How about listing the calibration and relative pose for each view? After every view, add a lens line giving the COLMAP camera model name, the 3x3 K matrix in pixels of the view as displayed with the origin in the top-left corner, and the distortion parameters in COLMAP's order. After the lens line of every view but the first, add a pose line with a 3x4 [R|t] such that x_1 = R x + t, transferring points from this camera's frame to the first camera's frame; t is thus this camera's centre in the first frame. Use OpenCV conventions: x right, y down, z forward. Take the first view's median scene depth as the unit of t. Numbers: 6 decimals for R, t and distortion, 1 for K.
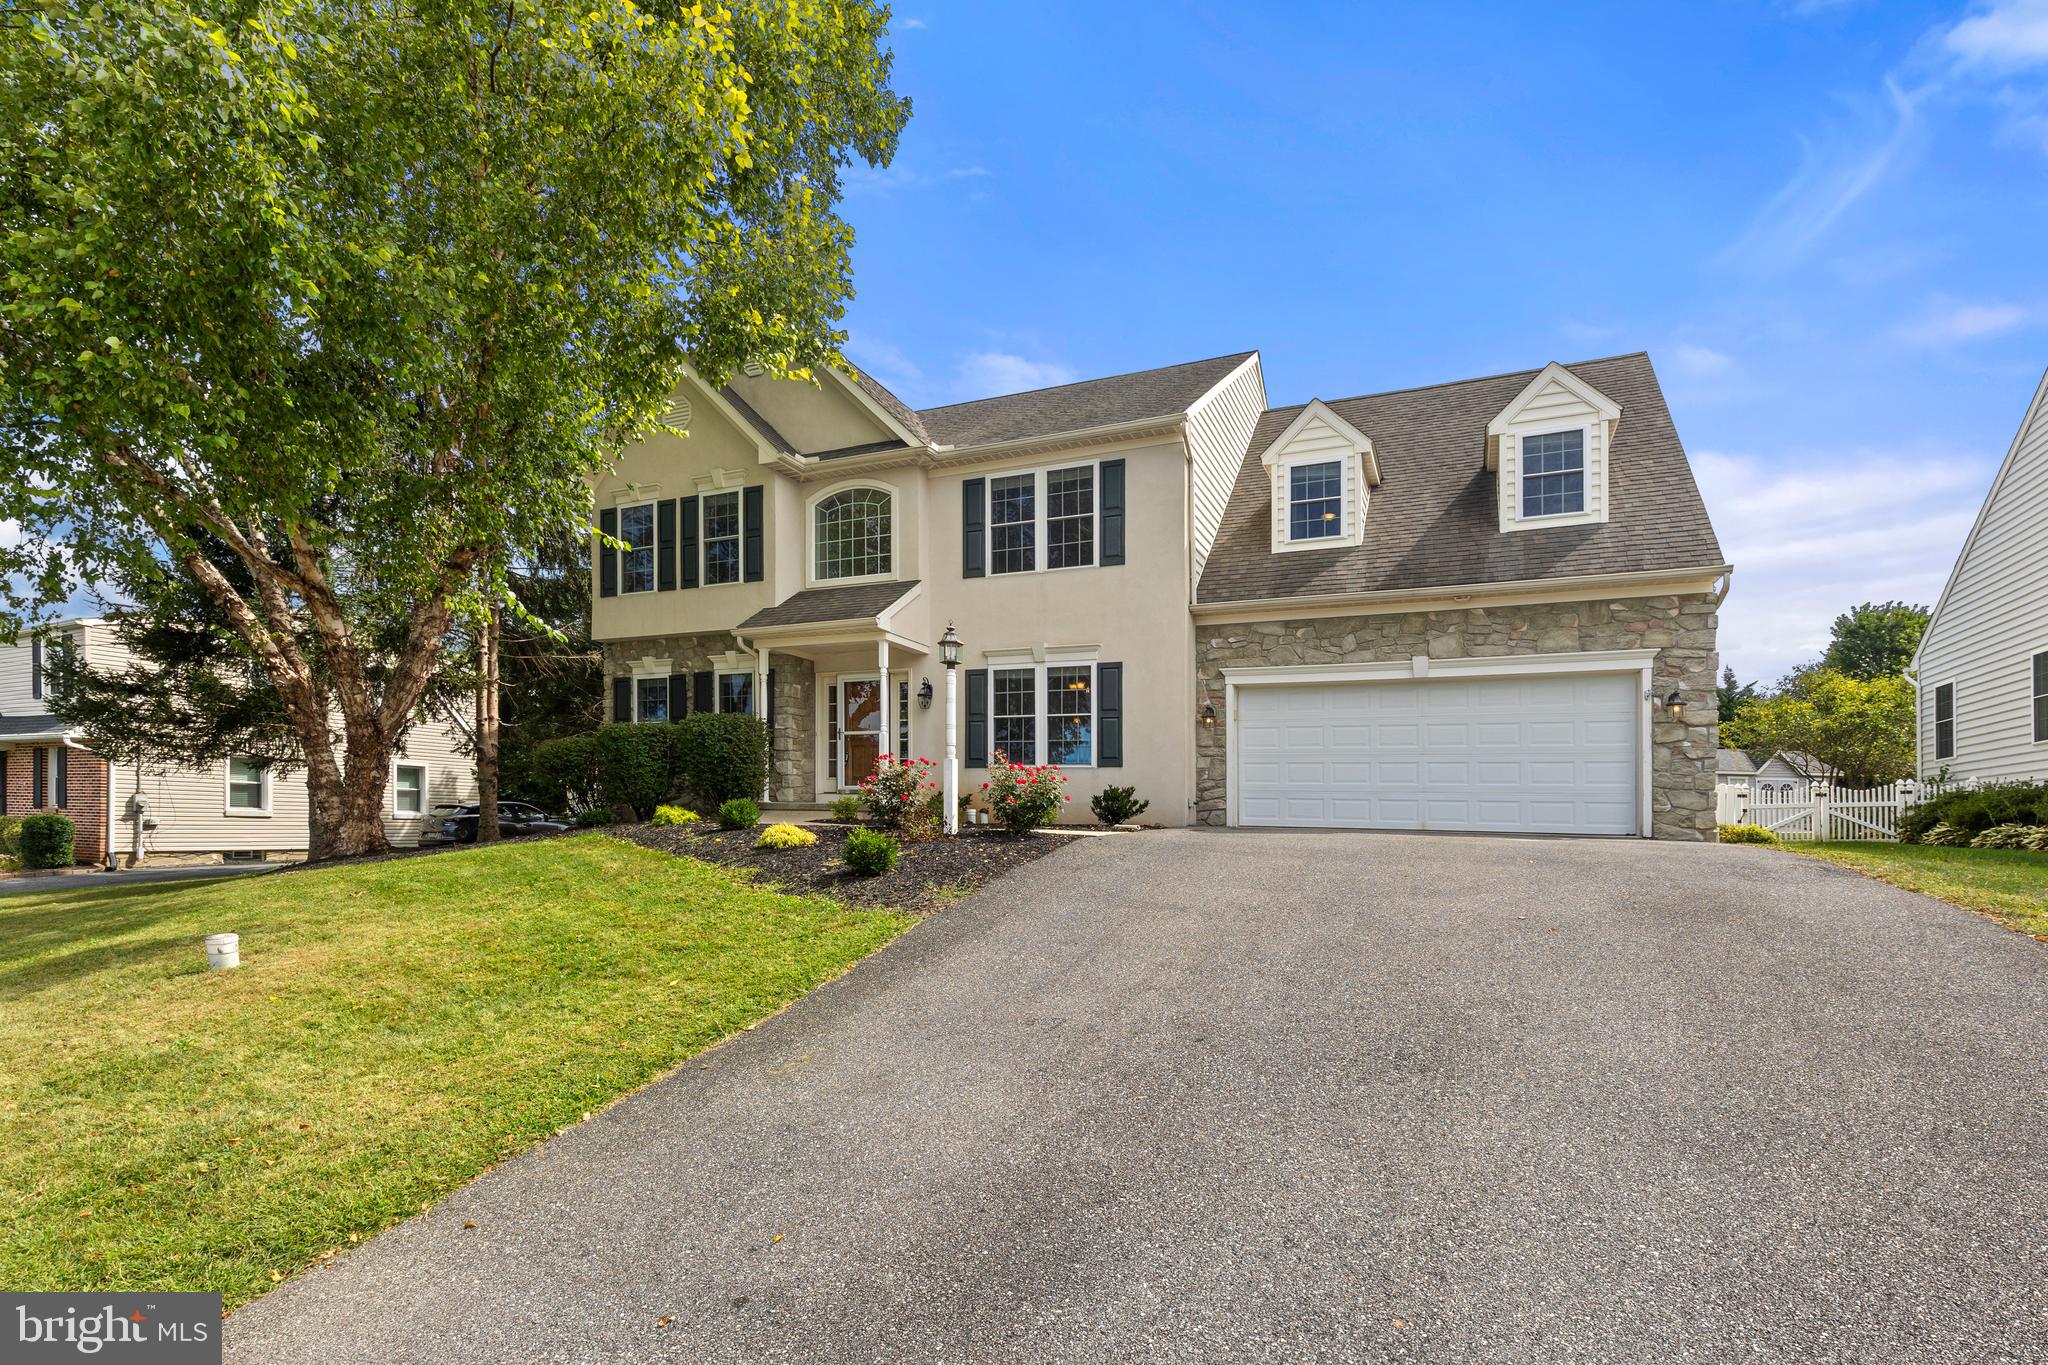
lens RADIAL K [[924.5, 0, 1031.3], [0, 924.5, 840.9], [0, 0, 1]] dist [0.002390, 0.000087]
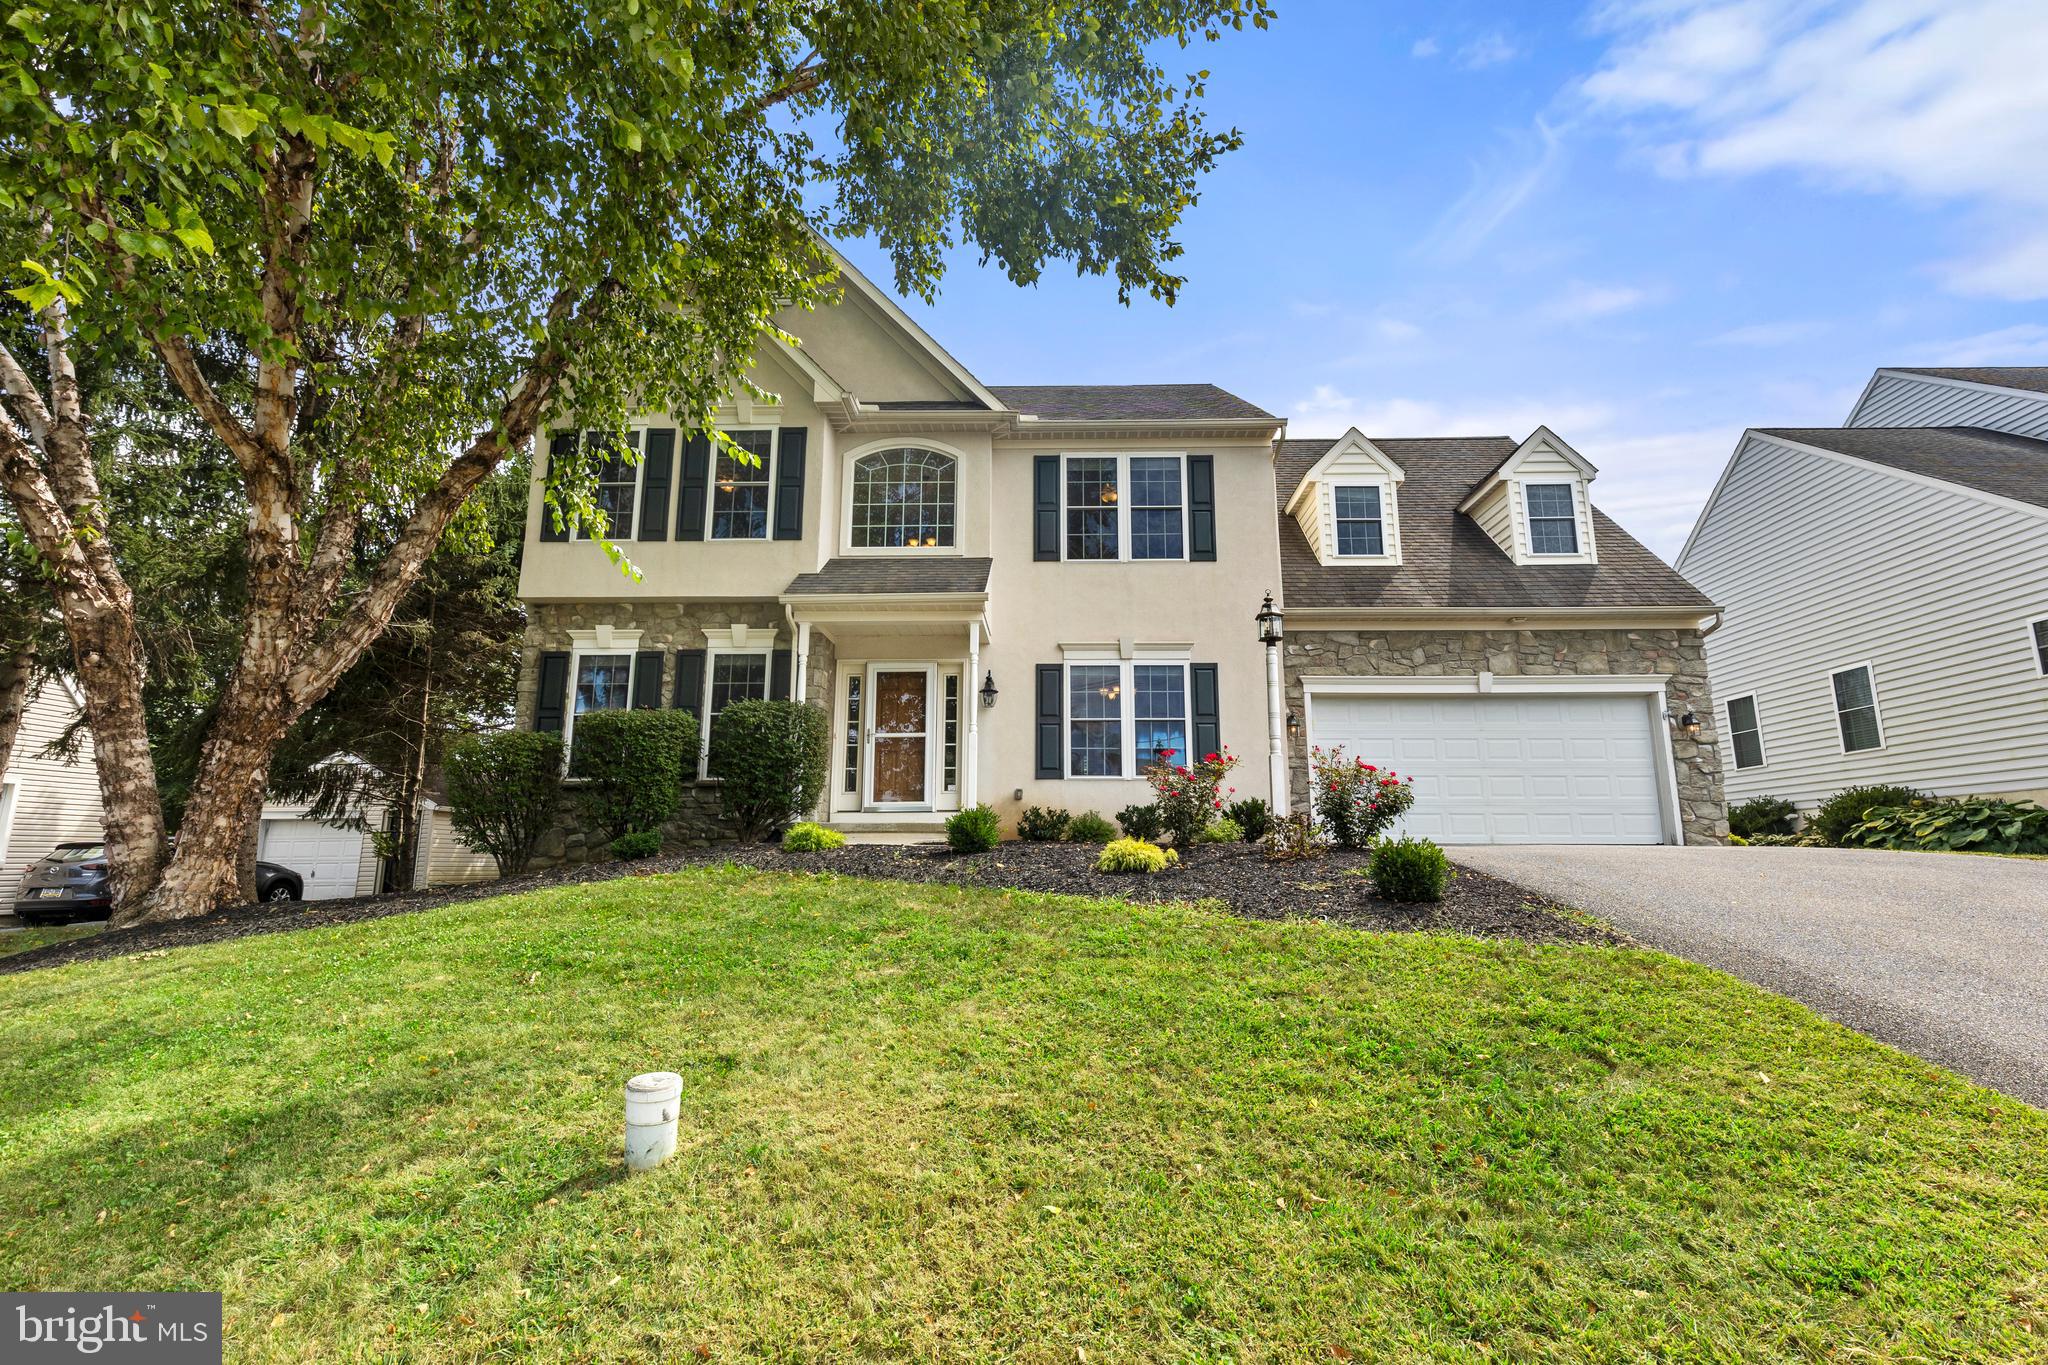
lens RADIAL K [[933.1, 0, 1055.8], [0, 933.1, 690.5], [0, 0, 1]] dist [0.001966, 0.000436]
pose [[0.929360, 0.041788, 0.366801, -0.382032], [0.029099, 0.982190, -0.185624, -0.000135], [-0.368025, 0.183185, 0.911592, 0.218295]]
